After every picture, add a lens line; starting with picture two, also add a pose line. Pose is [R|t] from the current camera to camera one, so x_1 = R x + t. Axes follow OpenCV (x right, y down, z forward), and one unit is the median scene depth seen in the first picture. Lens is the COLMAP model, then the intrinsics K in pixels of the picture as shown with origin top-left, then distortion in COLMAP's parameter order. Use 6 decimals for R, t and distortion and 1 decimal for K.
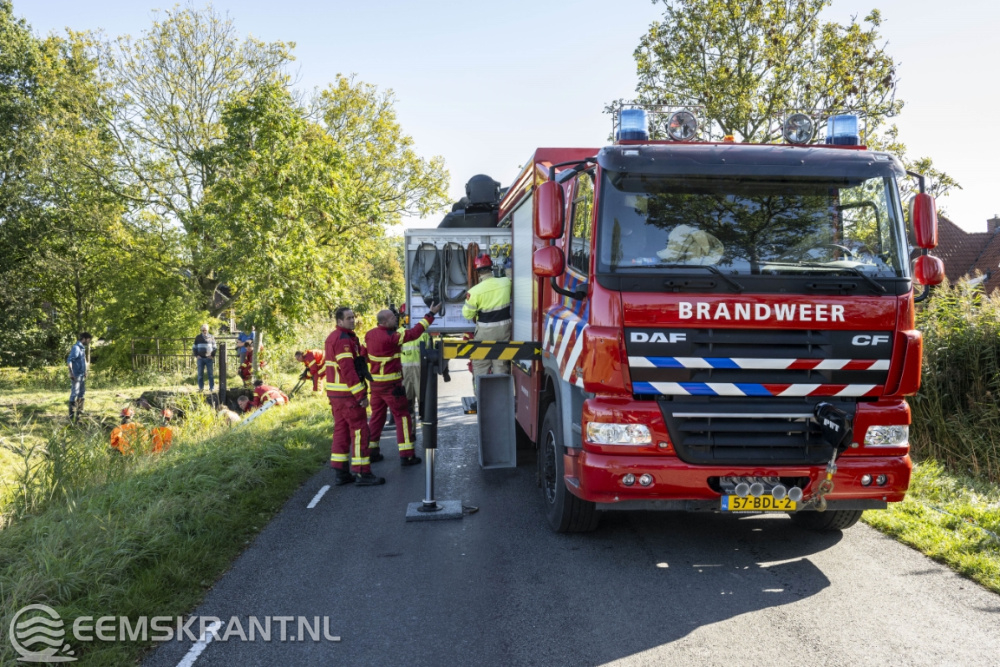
lens RADIAL K [[857.8, 0, 498.6], [0, 857.8, 331.6], [0, 0, 1]] dist [0.006316, -0.016048]
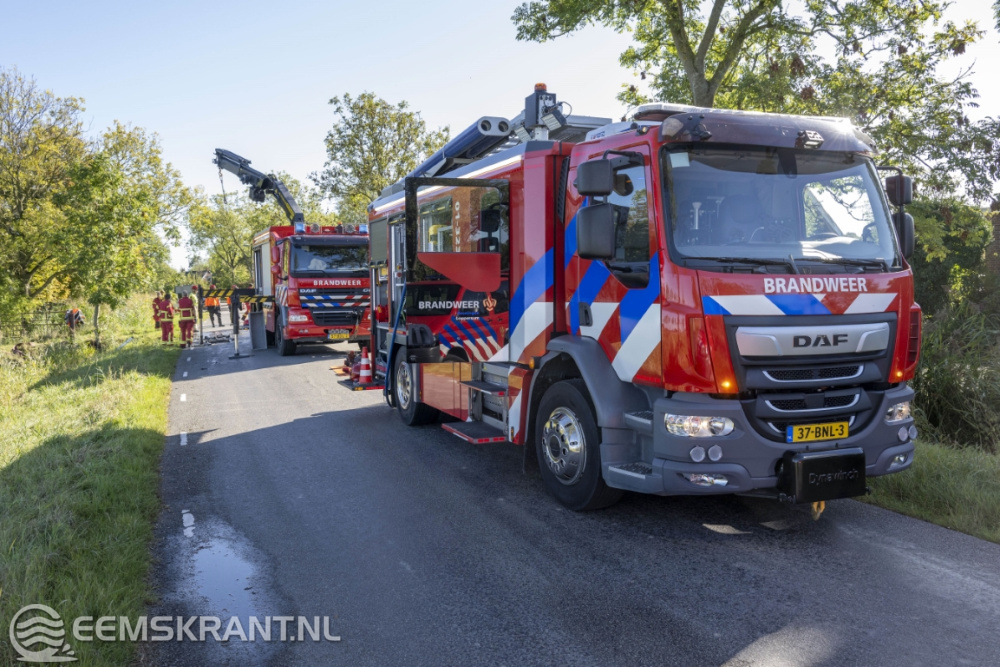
lens RADIAL K [[857.8, 0, 497.3], [0, 857.8, 335.3], [0, 0, 1]] dist [0.006316, -0.016048]
pose [[0.955409, -0.038157, 0.292810, -0.110752], [0.030634, 0.999073, 0.030237, 0.104601], [-0.293692, -0.019918, 0.955692, -2.553258]]
